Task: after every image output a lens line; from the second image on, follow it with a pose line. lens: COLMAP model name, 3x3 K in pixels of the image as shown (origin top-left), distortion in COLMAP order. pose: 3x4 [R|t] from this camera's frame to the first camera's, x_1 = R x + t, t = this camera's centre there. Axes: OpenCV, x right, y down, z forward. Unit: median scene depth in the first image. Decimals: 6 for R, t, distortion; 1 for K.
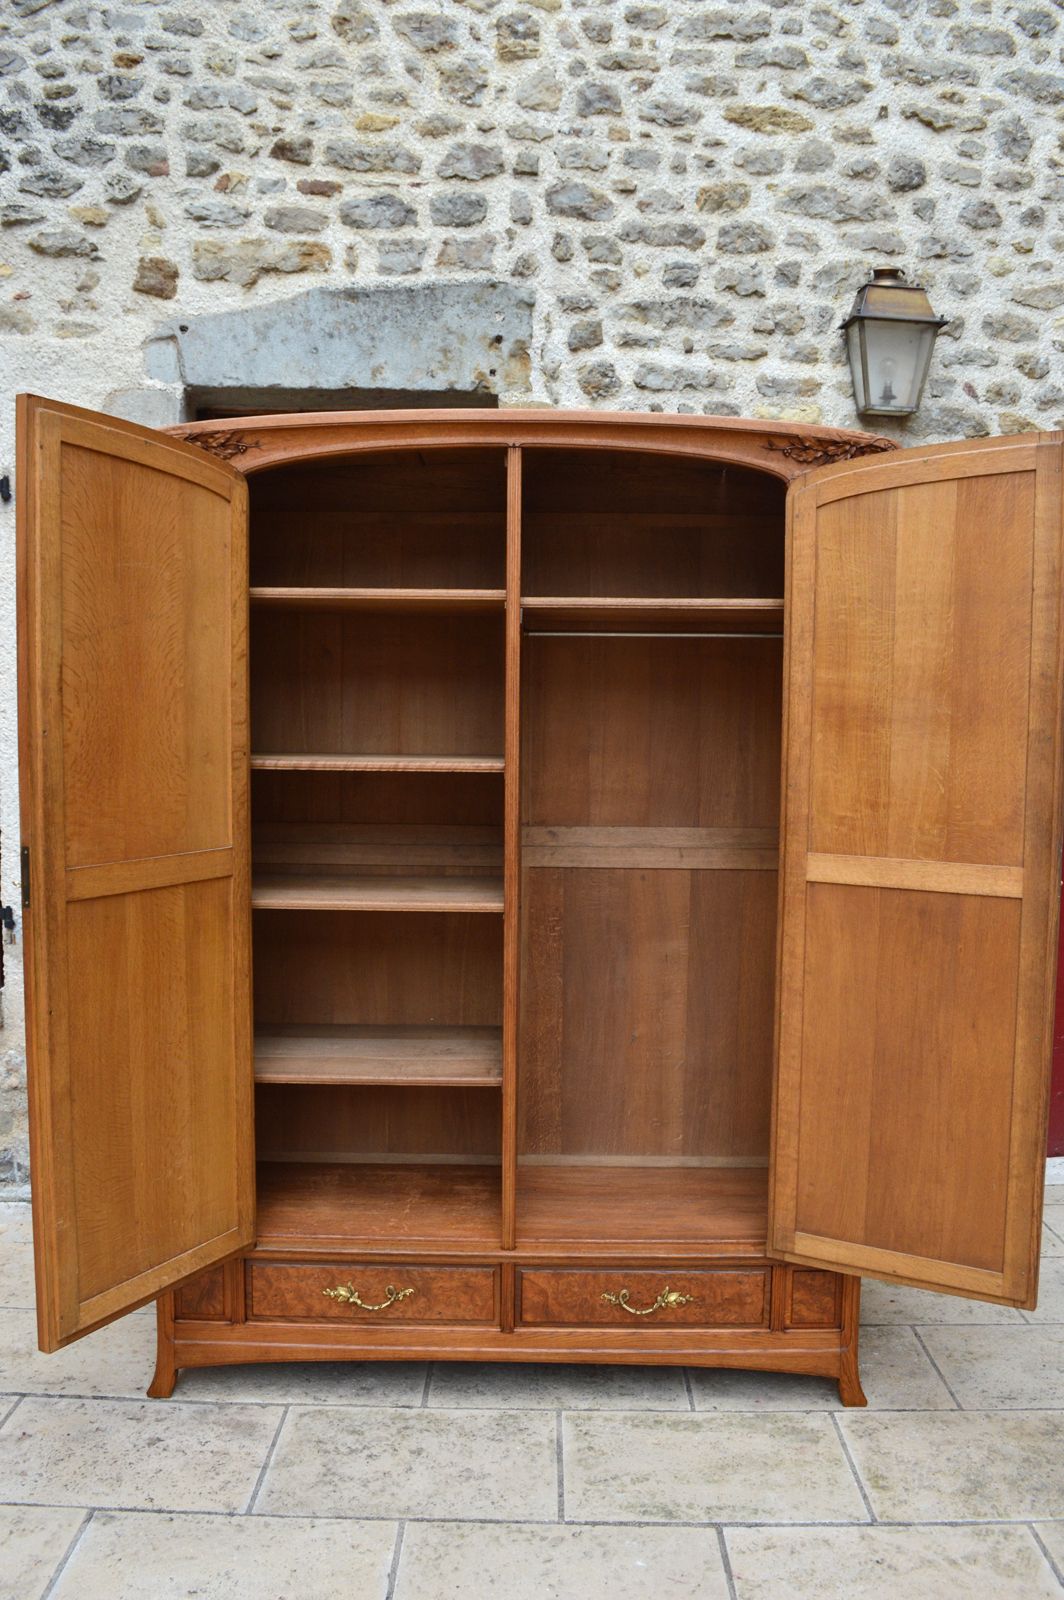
lens RADIAL K [[1273.9, 0, 535.6], [0, 1273.9, 800.9], [0, 0, 1]] dist [-0.088216, 0.017192]
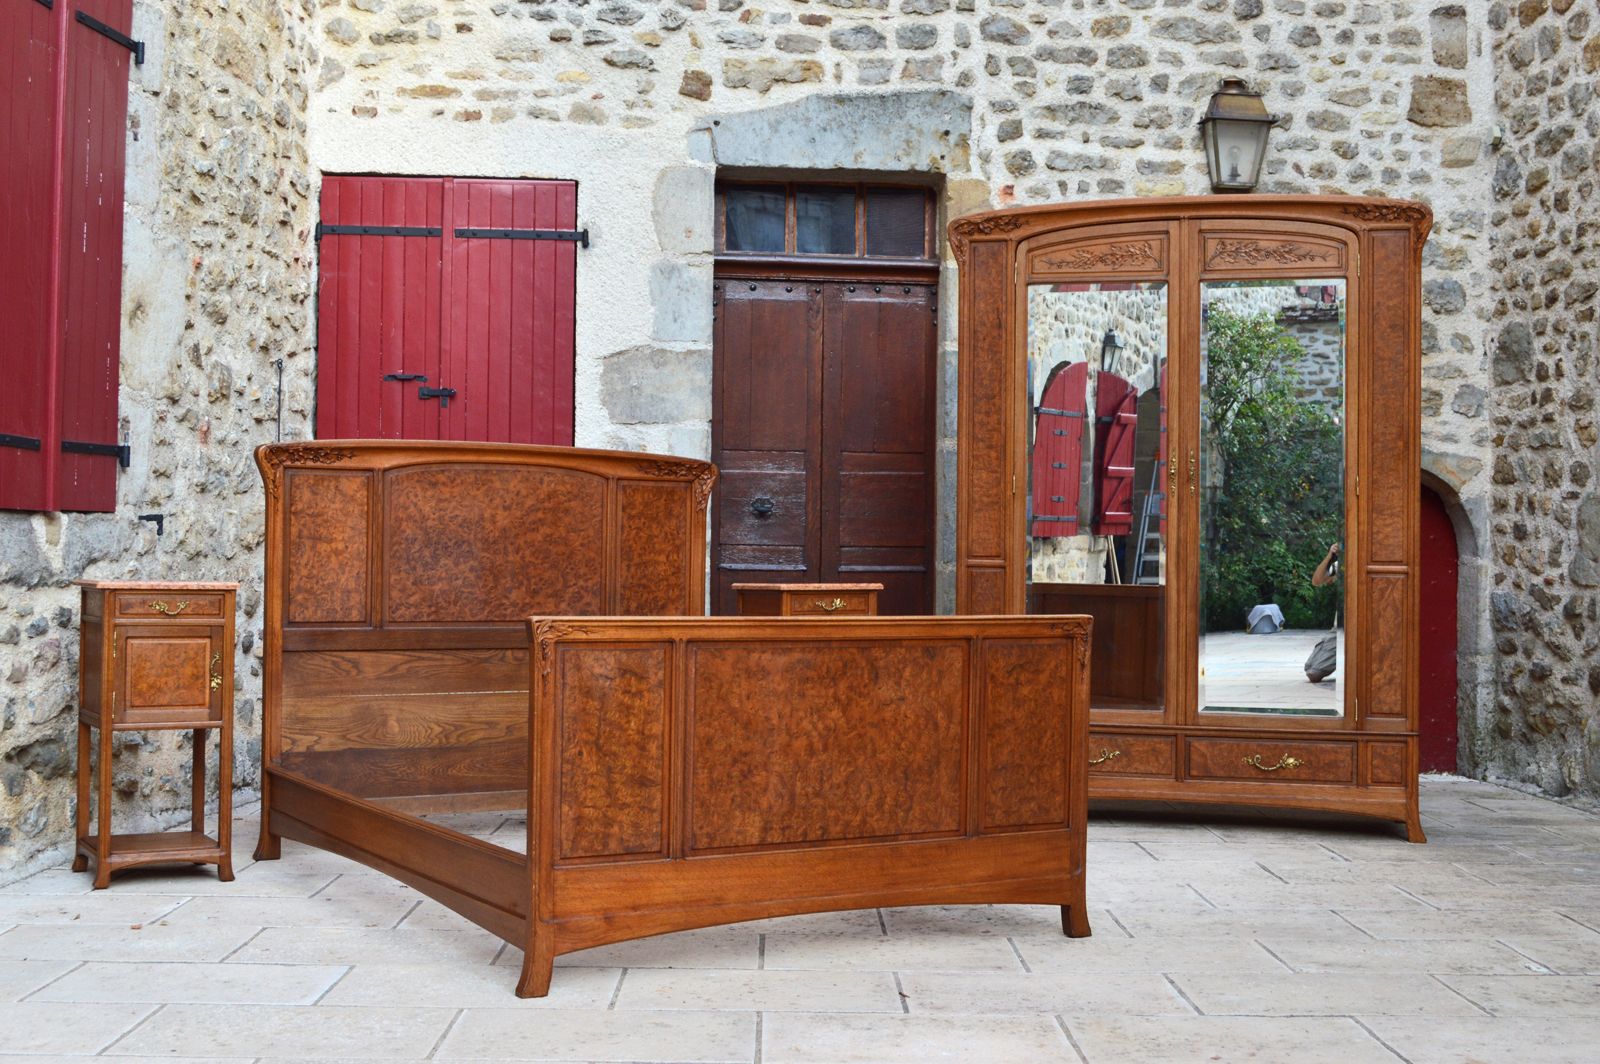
lens RADIAL K [[2045.4, 0, 828.1], [0, 2045.4, 534.6], [0, 0, 1]] dist [-0.046002, 0.034606]
pose [[0.999438, 0.000448, 0.033517, -0.231533], [0.002269, 0.996714, -0.080969, 0.242381], [-0.033443, 0.081000, 0.996153, -1.153014]]
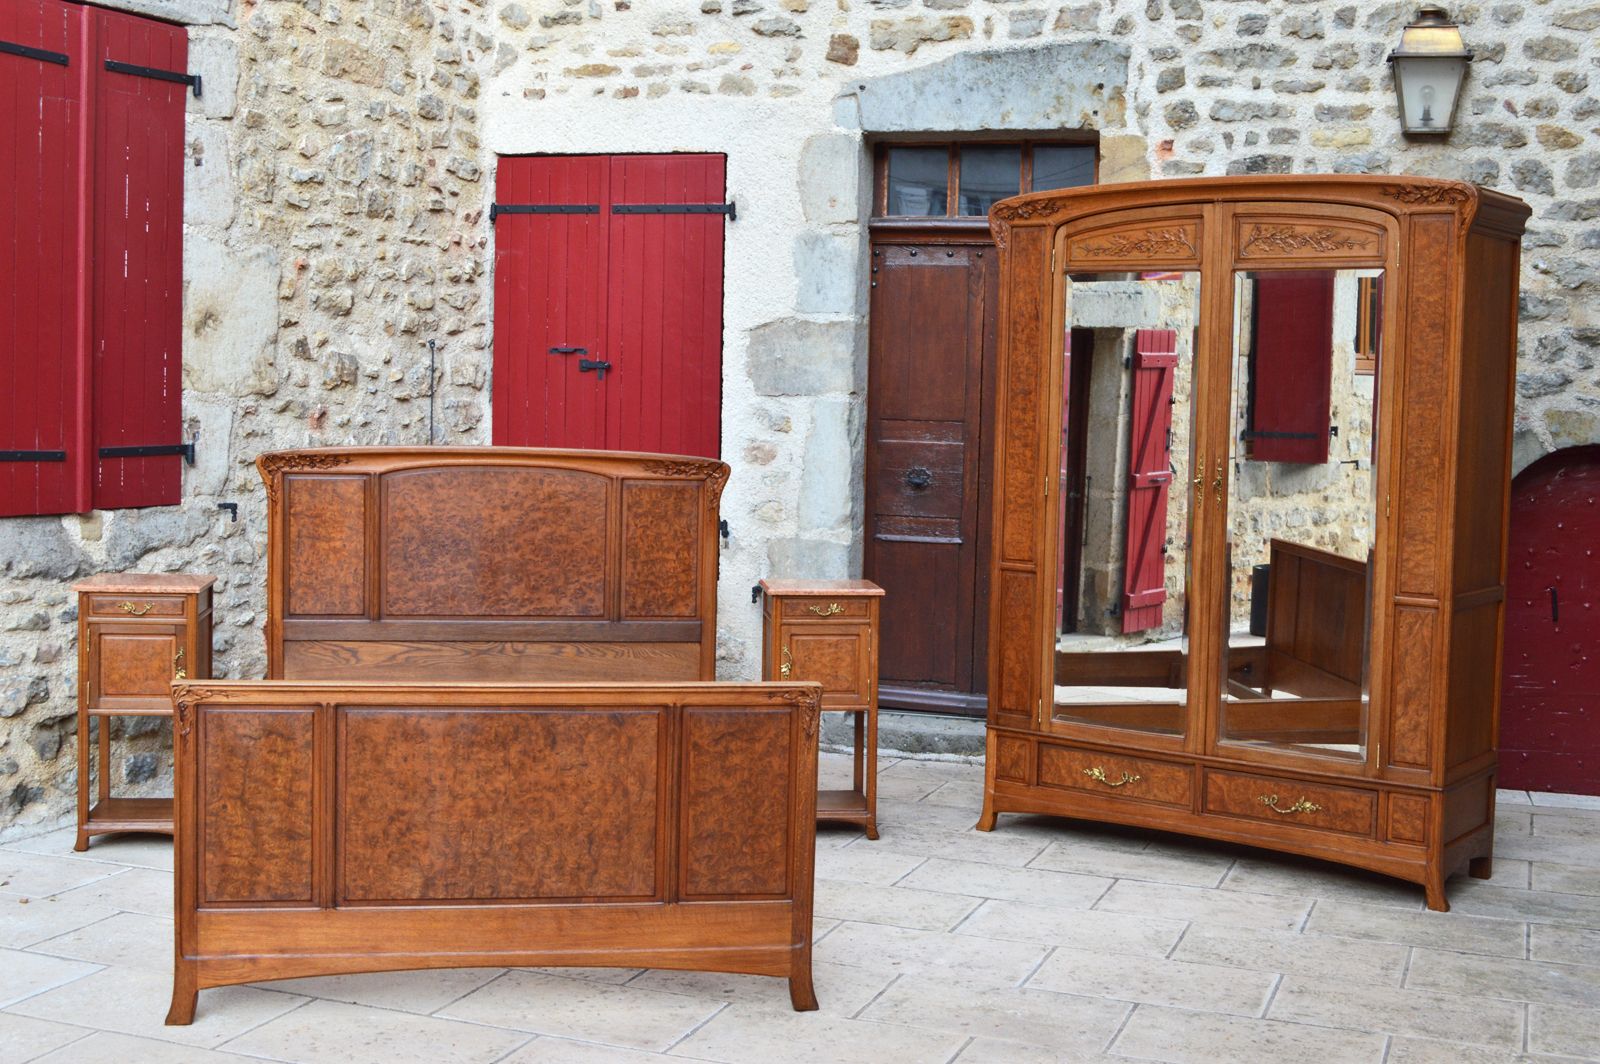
lens RADIAL K [[2050.2, 0, 800.0], [0, 2050.2, 532.0], [0, 0, 1]] dist [-0.036339, -0.007059]
pose [[0.937592, 0.035837, -0.345885, 0.417020], [-0.037639, 0.999290, 0.001507, 0.090225], [0.345694, 0.011606, 0.938276, -1.035442]]
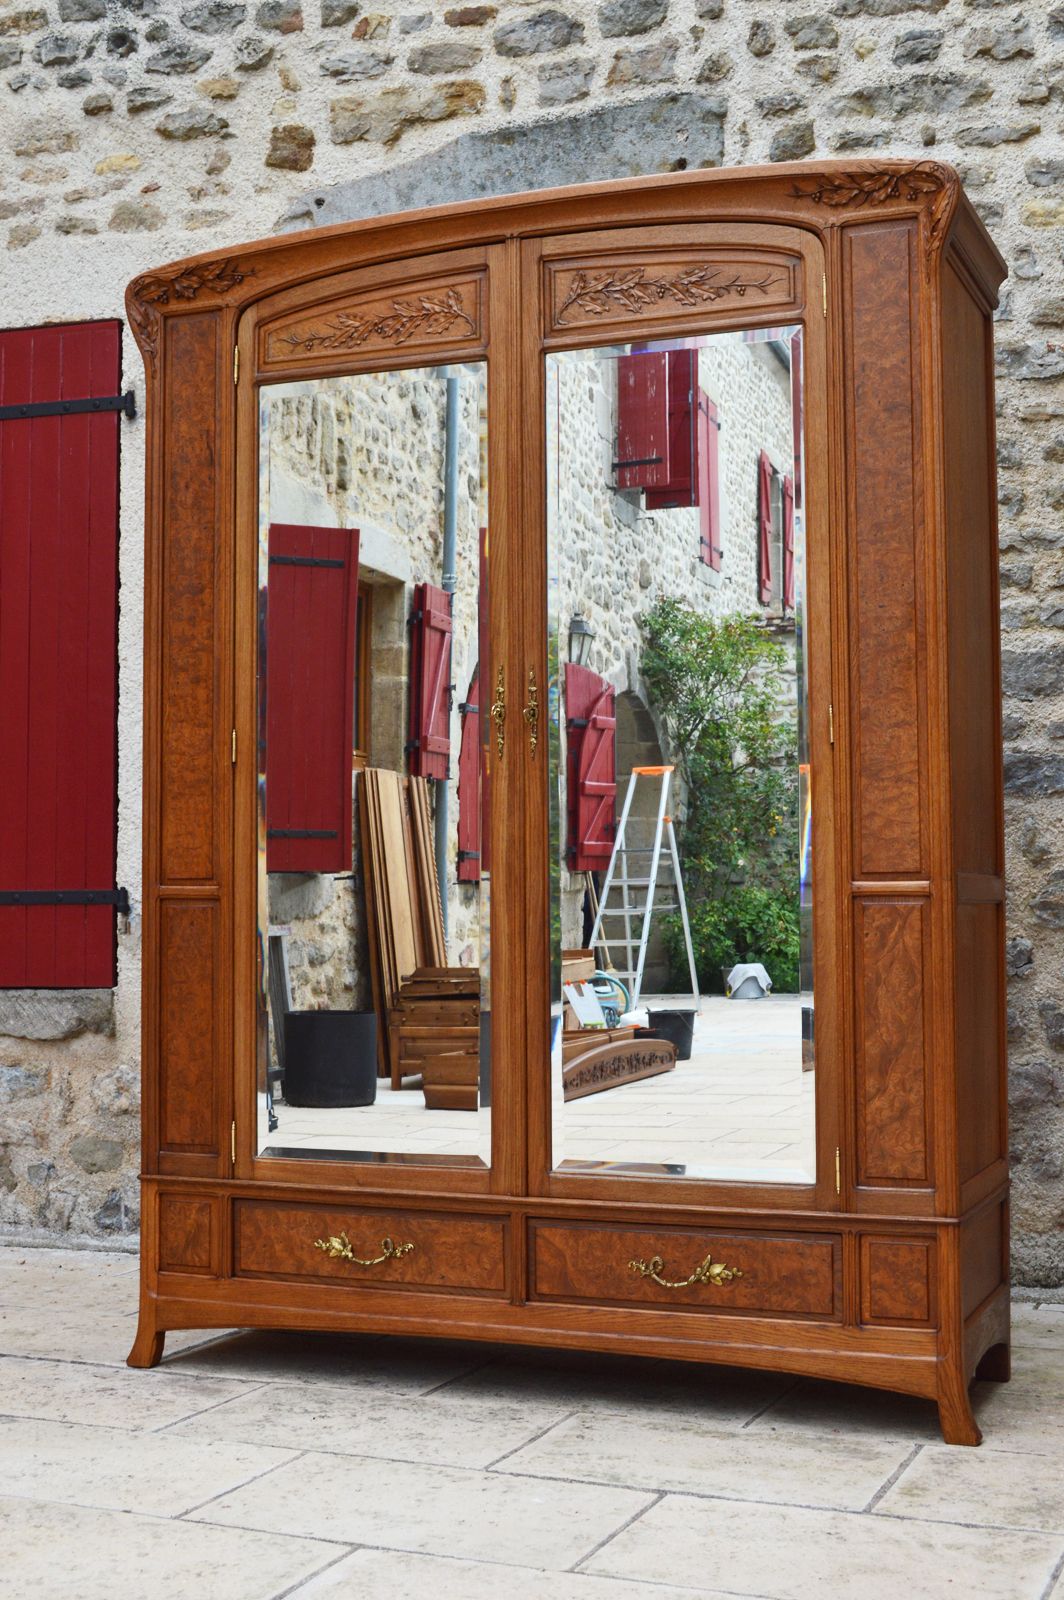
lens RADIAL K [[2045.4, 0, 532.0], [0, 2045.4, 800.0], [0, 0, 1]] dist [-0.046002, 0.034606]
pose [[0.927238, -0.034444, -0.372884, 0.349533], [-0.012965, 0.992211, -0.123891, 0.192273], [0.374247, 0.119711, 0.919570, -0.167992]]
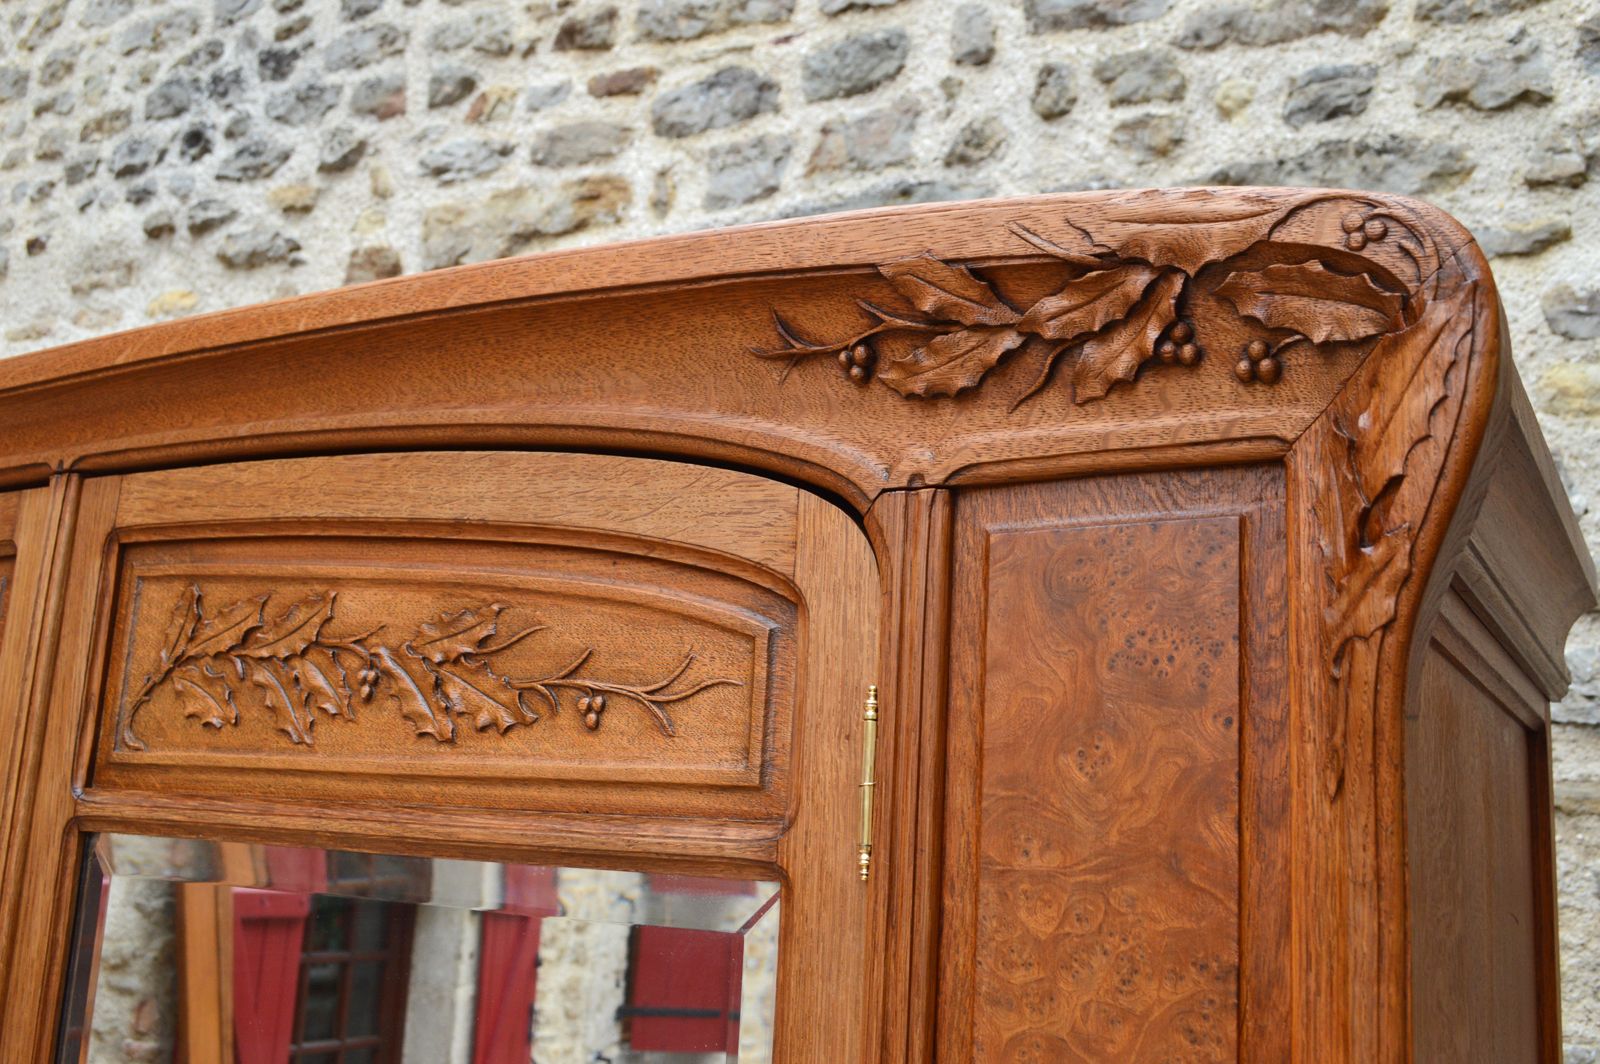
lens RADIAL K [[1515.0, 0, 808.5], [0, 1515.0, 535.4], [0, 0, 1]] dist [-0.077024, 0.022085]
pose [[0.859159, -0.070333, -0.506853, 0.213552], [-0.085069, 0.957094, -0.277009, -0.127007], [0.504588, 0.281112, 0.816313, 0.555898]]
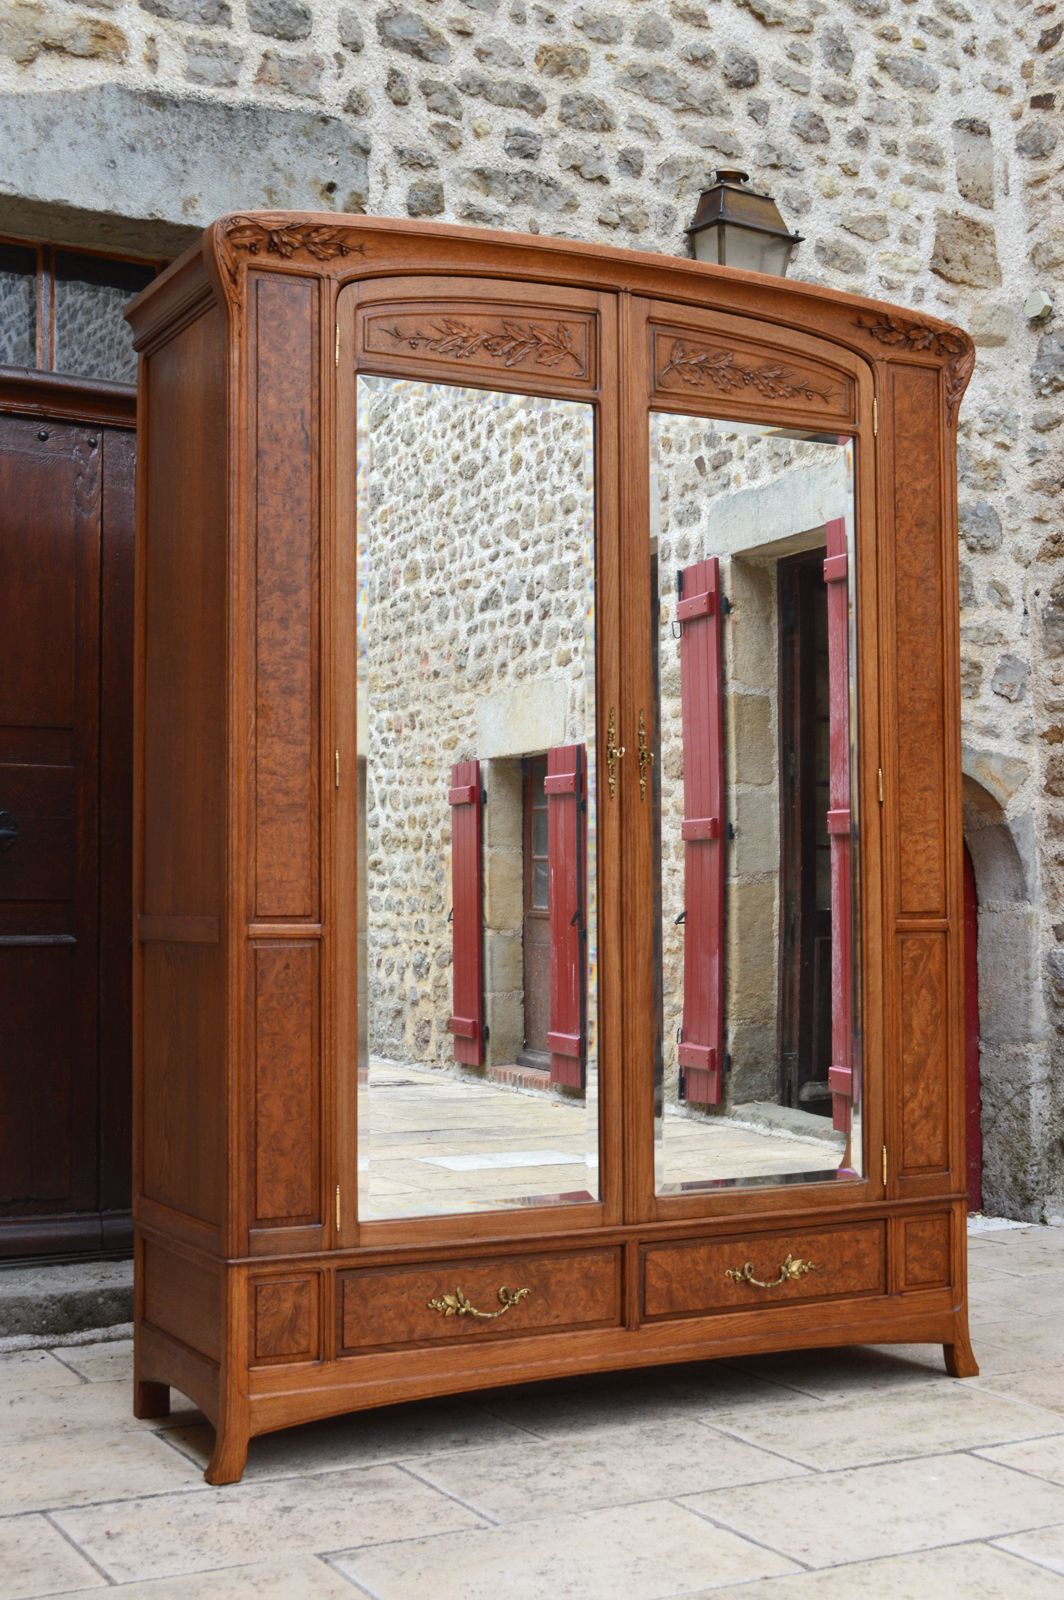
lens RADIAL K [[2045.4, 0, 532.0], [0, 2045.4, 800.0], [0, 0, 1]] dist [-0.046002, 0.034606]
pose [[0.881914, 0.008681, 0.471331, -0.519617], [0.046846, 0.993267, -0.105950, 0.156854], [-0.469078, 0.115519, 0.875569, -0.133492]]
